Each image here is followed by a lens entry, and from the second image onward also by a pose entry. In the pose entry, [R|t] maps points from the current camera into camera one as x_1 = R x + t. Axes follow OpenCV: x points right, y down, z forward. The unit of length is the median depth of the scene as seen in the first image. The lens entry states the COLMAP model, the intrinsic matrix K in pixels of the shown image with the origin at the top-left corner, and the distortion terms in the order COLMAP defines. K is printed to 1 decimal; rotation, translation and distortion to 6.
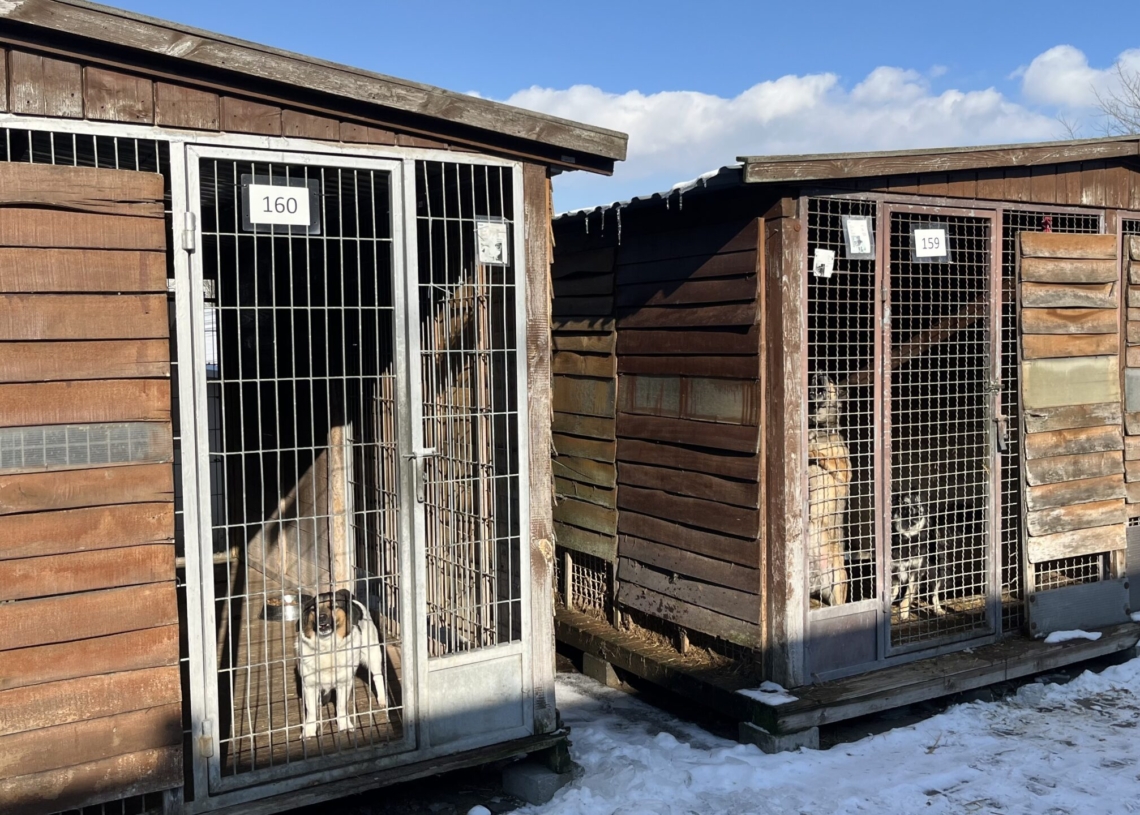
lens RADIAL K [[1103.1, 0, 569.4], [0, 1103.1, 401.7], [0, 0, 1]] dist [0.006756, 0.000000]
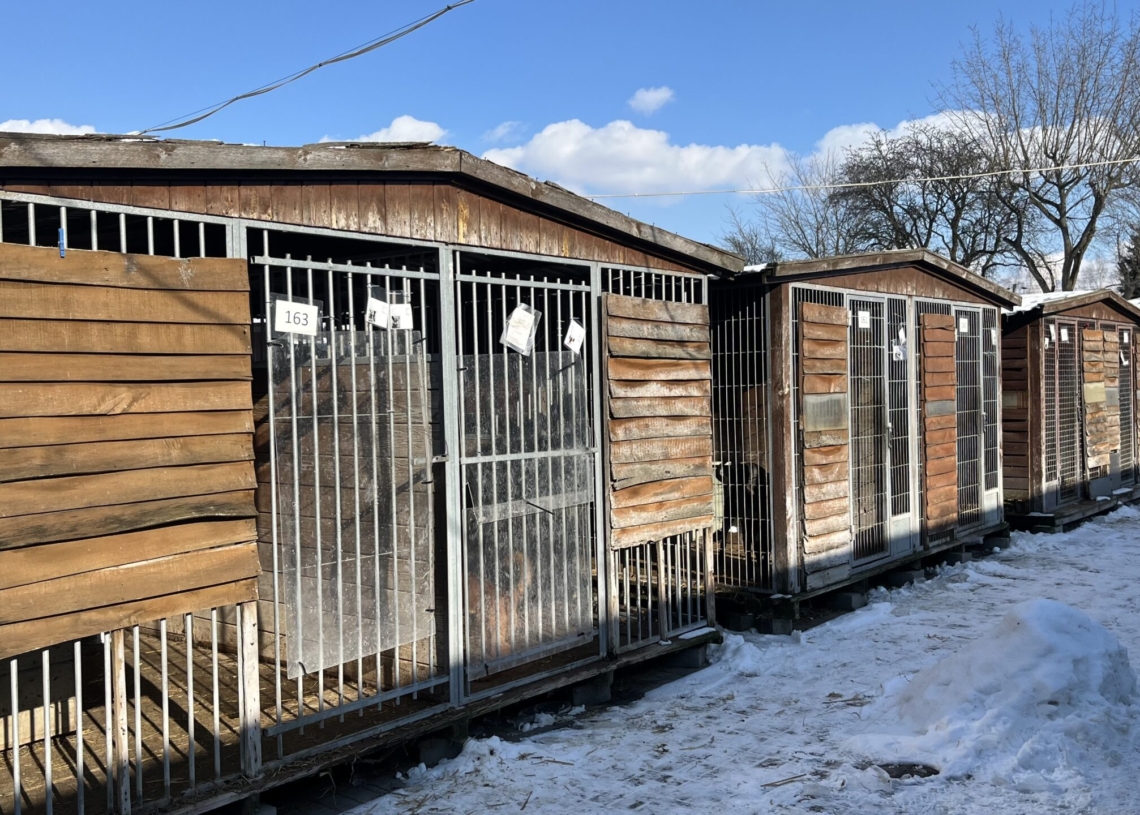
lens RADIAL K [[1048.6, 0, 570.6], [0, 1048.6, 410.5], [0, 0, 1]] dist [0.038358, 0.000000]
pose [[0.946493, -0.015126, 0.322371, -1.410547], [0.028281, 0.998946, -0.036163, 0.074862], [-0.321484, 0.043346, 0.945923, -0.826982]]
